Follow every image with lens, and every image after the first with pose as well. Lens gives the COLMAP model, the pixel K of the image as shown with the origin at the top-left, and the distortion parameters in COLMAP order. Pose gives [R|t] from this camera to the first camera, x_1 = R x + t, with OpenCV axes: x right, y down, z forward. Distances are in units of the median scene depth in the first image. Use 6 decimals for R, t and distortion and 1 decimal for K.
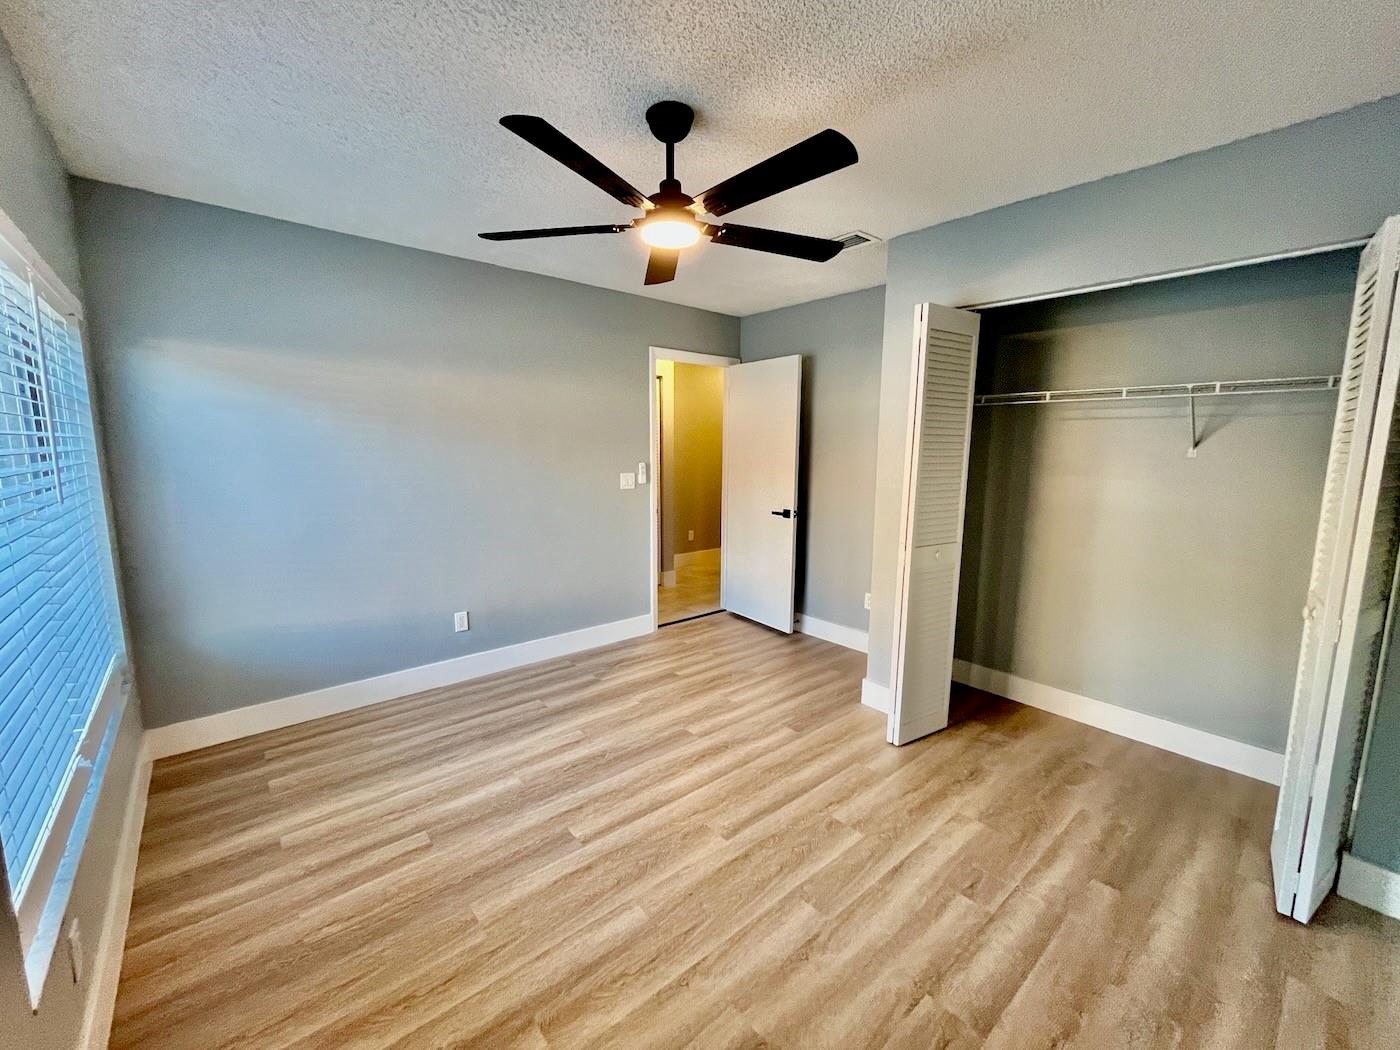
lens RADIAL K [[574.1, 0, 697.9], [0, 574.1, 525.4], [0, 0, 1]] dist [-0.001789, 0.000354]
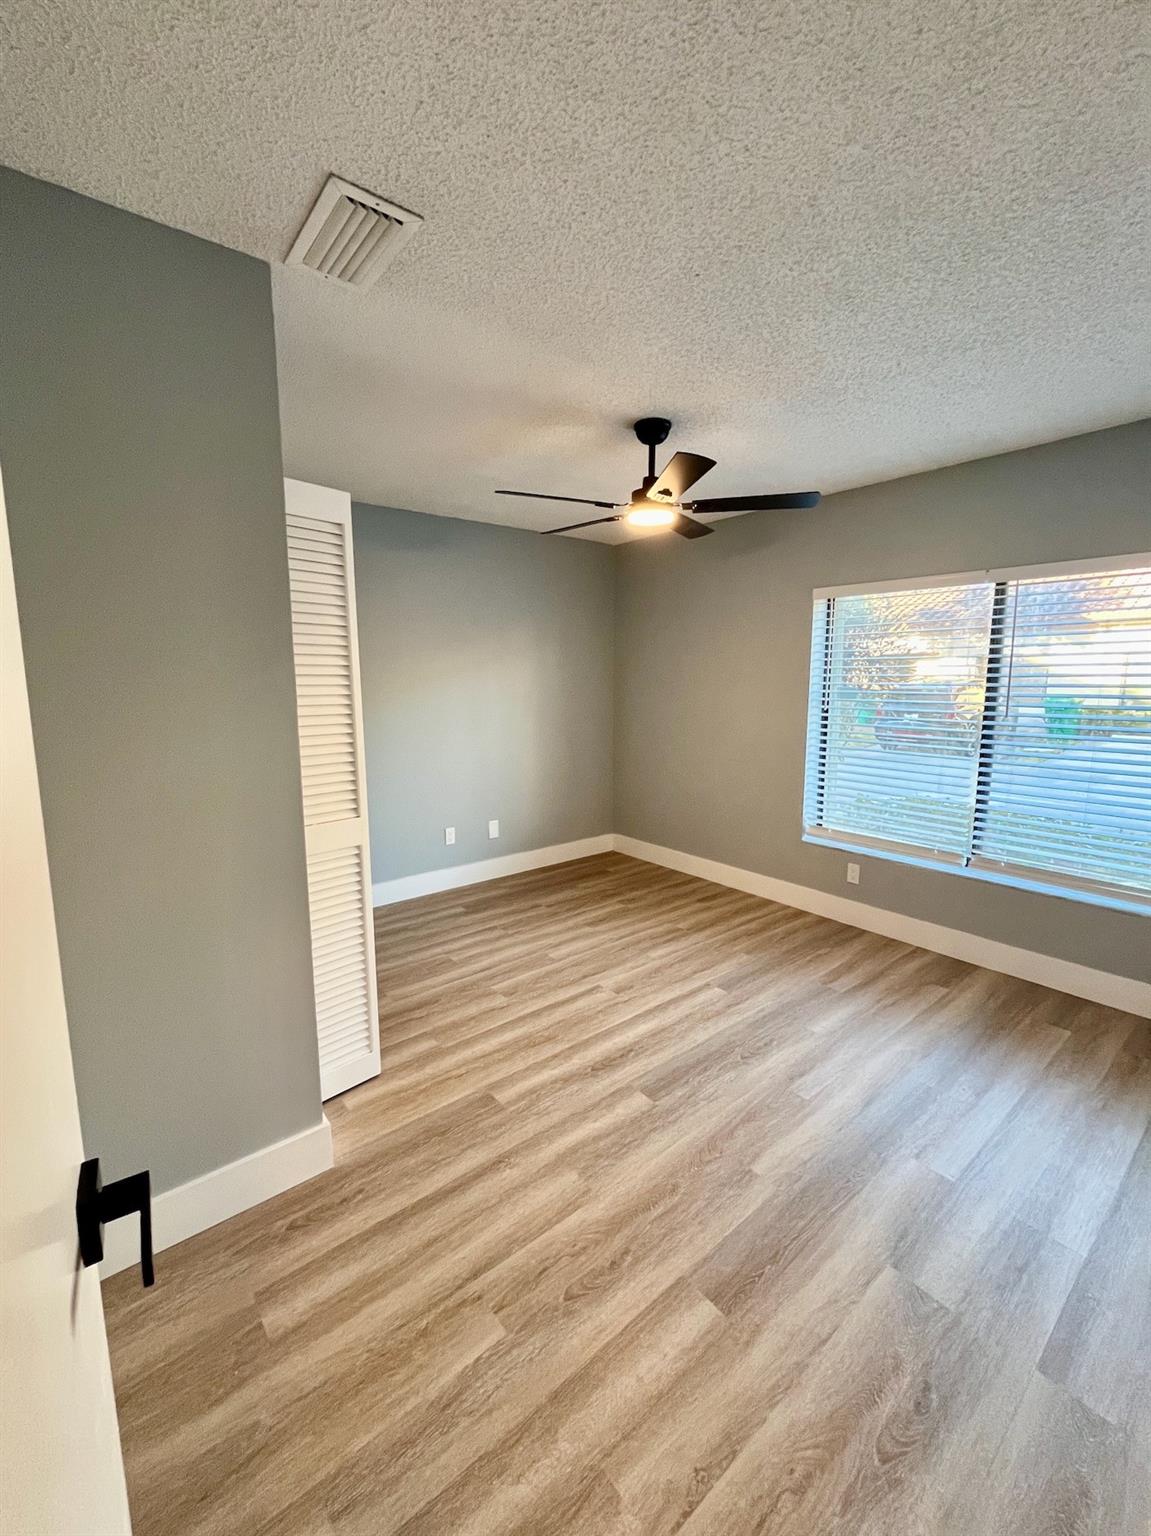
lens RADIAL K [[629.9, 0, 575.2], [0, 629.9, 764.8], [0, 0, 1]] dist [-0.001789, 0.000354]
pose [[-0.999839, -0.004725, 0.017318, 0.075066], [0.000188, 0.961926, 0.273310, -0.295620], [-0.017950, 0.273269, -0.961770, 2.070219]]
